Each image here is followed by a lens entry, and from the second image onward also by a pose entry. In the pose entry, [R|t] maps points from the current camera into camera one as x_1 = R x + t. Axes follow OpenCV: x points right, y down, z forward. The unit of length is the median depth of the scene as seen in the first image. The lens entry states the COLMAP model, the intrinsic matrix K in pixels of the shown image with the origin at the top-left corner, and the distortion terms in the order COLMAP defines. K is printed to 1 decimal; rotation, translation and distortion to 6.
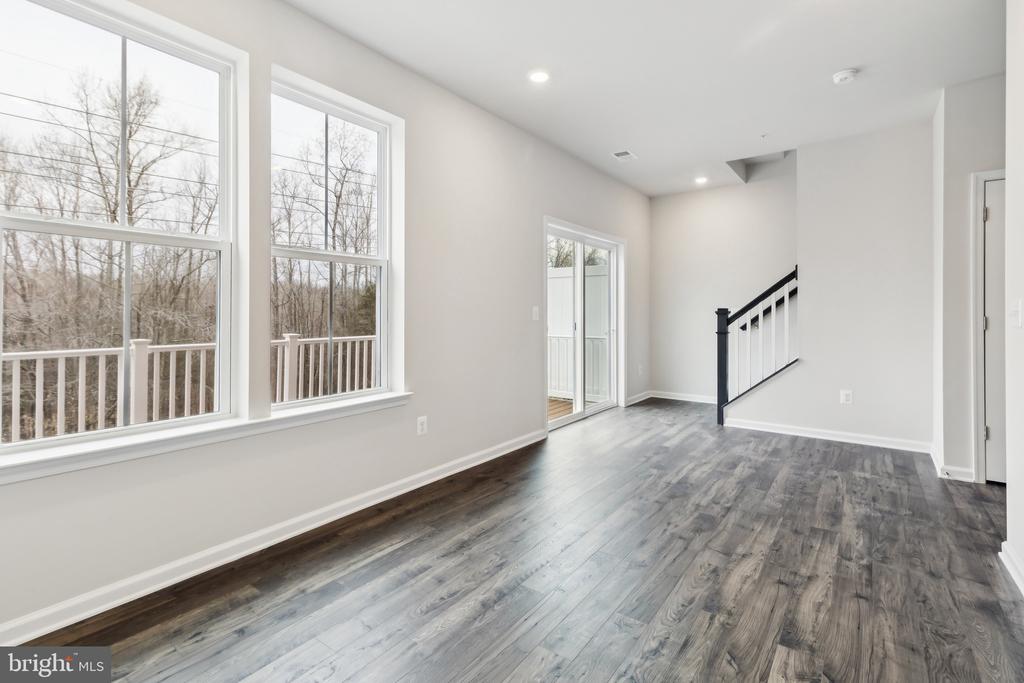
lens RADIAL K [[480.8, 0, 507.7], [0, 480.8, 310.4], [0, 0, 1]] dist [0.004548, -0.000583]
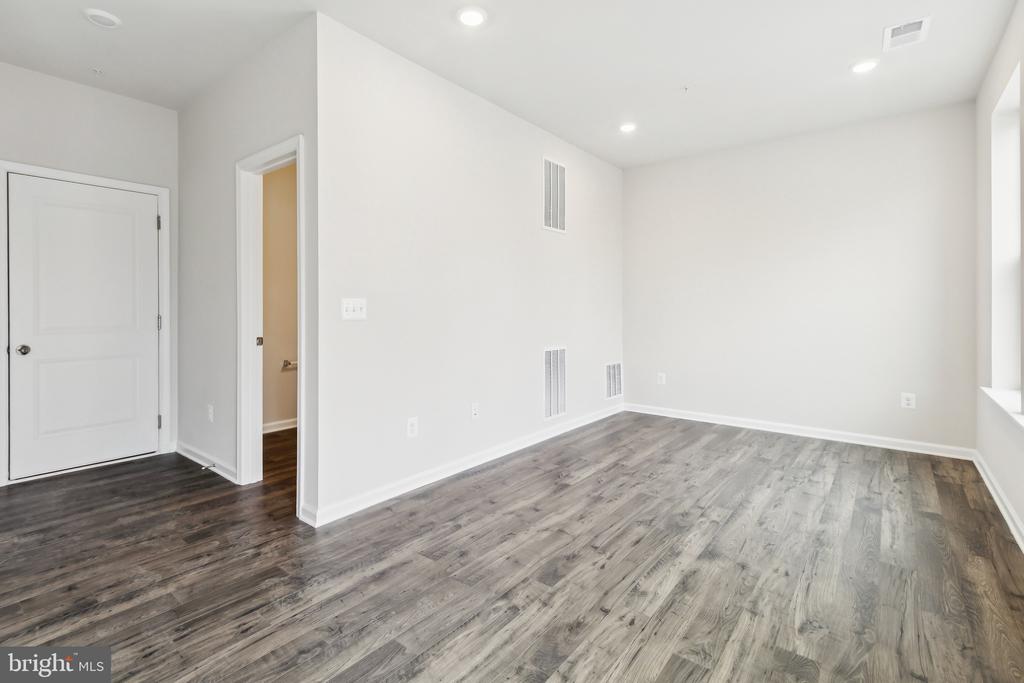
lens RADIAL K [[480.8, 0, 516.2], [0, 480.8, 310.7], [0, 0, 1]] dist [0.004548, -0.000583]
pose [[-0.999656, 0.001298, 0.026197, 0.506908], [0.001195, 0.999991, -0.003976, 0.012714], [-0.026201, -0.003944, -0.999649, 2.010775]]
